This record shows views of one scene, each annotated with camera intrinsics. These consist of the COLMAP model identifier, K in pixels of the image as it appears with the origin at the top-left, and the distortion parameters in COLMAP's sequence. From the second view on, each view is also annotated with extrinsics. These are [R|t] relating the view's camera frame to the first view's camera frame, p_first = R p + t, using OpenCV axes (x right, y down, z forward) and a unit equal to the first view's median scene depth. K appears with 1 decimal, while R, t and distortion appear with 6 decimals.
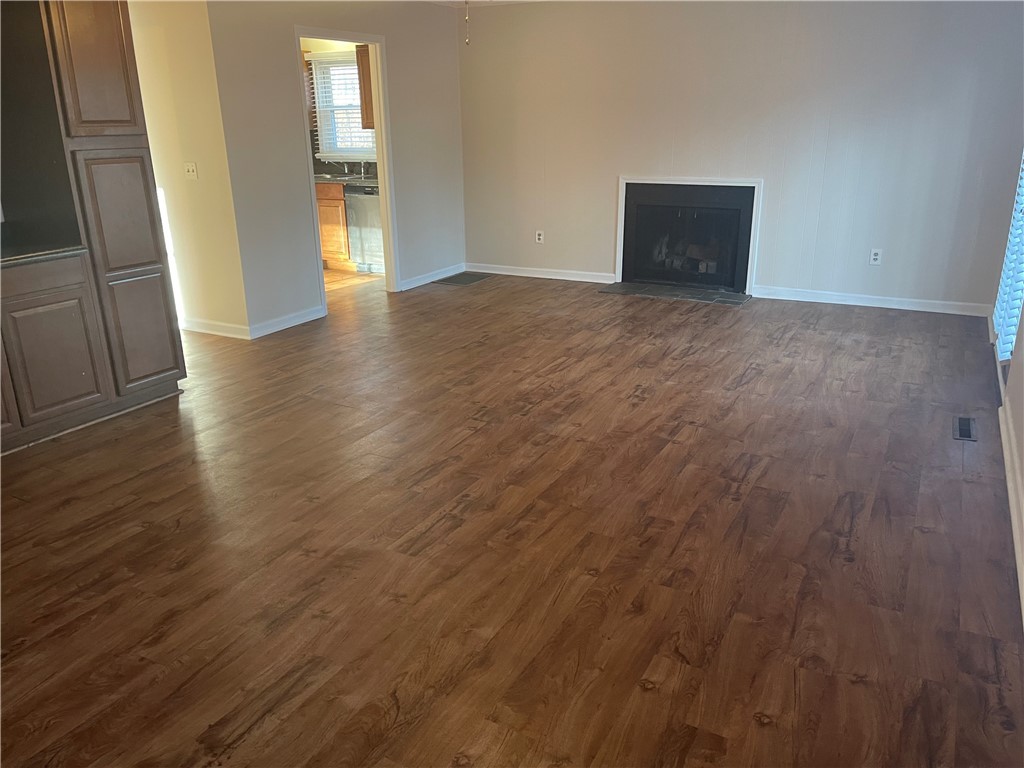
lens RADIAL K [[776.4, 0, 512.0], [0, 776.4, 384.0], [0, 0, 1]] dist [0.040640, -0.006941]
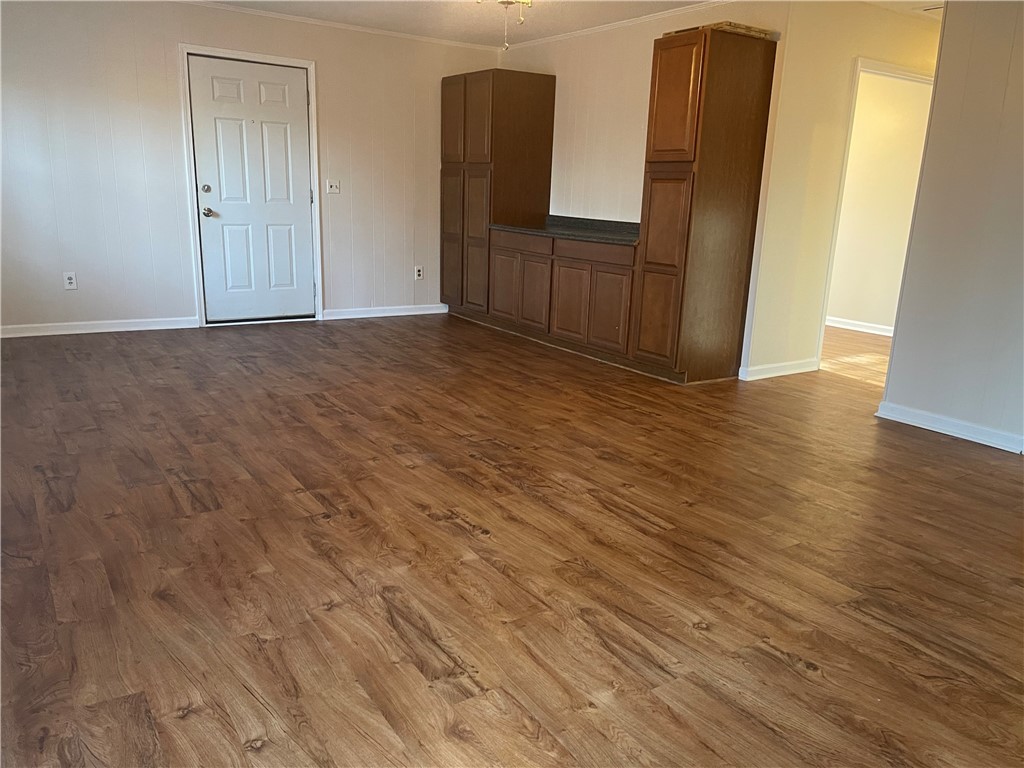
lens RADIAL K [[776.4, 0, 512.0], [0, 776.4, 384.0], [0, 0, 1]] dist [0.040640, -0.006941]
pose [[-0.464713, 0.213094, -0.859437, 0.673456], [-0.310621, 0.869695, 0.383596, -0.351536], [0.829190, 0.445222, -0.337967, 1.192973]]
